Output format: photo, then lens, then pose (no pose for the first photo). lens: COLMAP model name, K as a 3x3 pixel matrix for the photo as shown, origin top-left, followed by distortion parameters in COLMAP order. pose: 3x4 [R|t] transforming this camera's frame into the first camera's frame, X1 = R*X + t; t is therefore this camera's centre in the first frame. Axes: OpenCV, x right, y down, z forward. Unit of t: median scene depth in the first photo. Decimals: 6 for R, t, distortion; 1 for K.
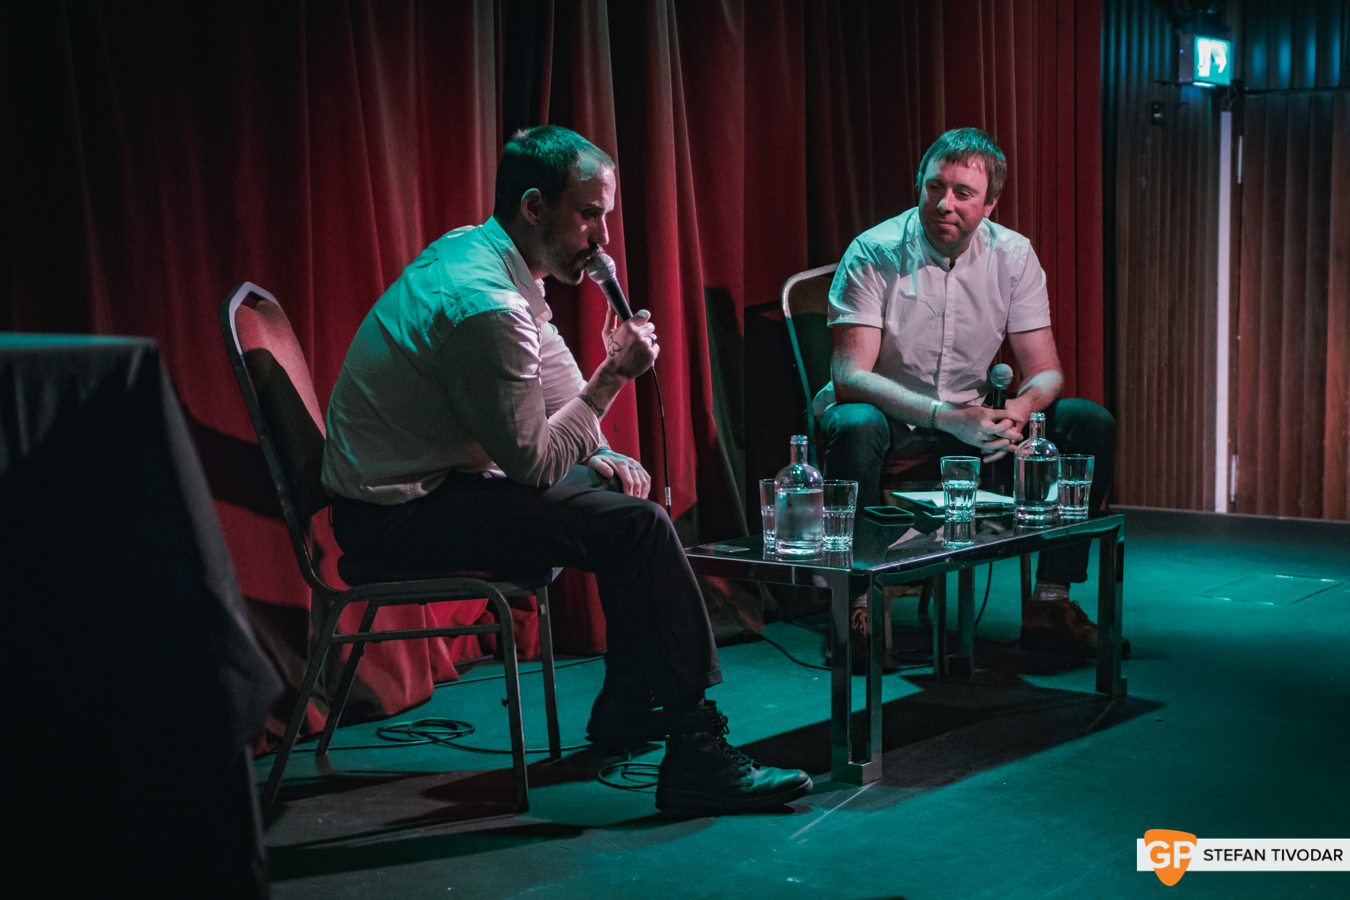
lens RADIAL K [[2854.6, 0, 675.0], [0, 2854.6, 450.0], [0, 0, 1]] dist [0.257925, -0.175439]
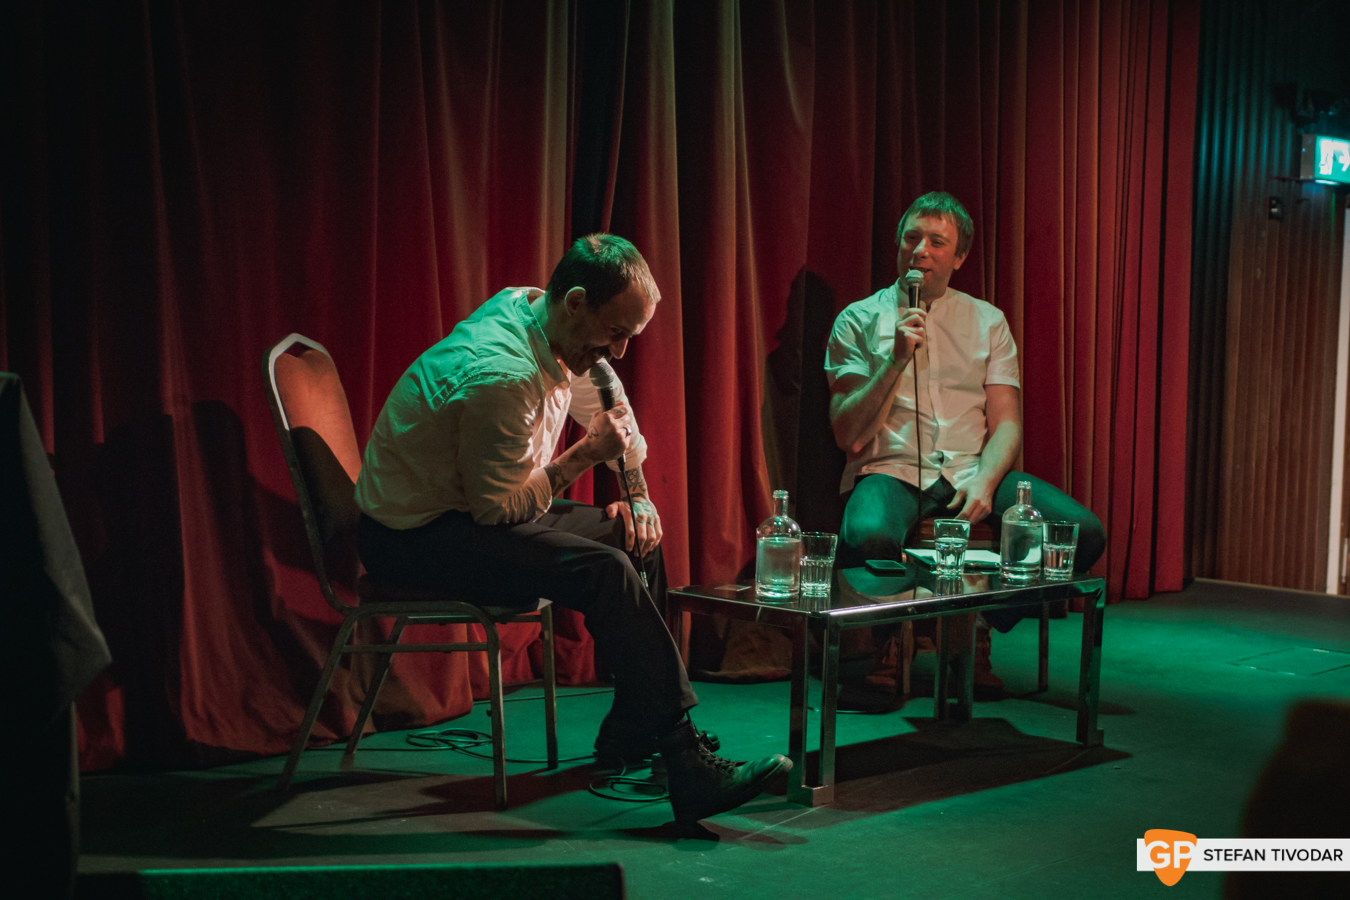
lens RADIAL K [[2854.6, 0, 675.0], [0, 2854.6, 450.0], [0, 0, 1]] dist [0.257925, -0.175439]
pose [[0.991957, 0.044078, -0.118656, 0.121934], [-0.046751, 0.998710, -0.019833, 0.002919], [0.117629, 0.025221, 0.992737, -0.099720]]
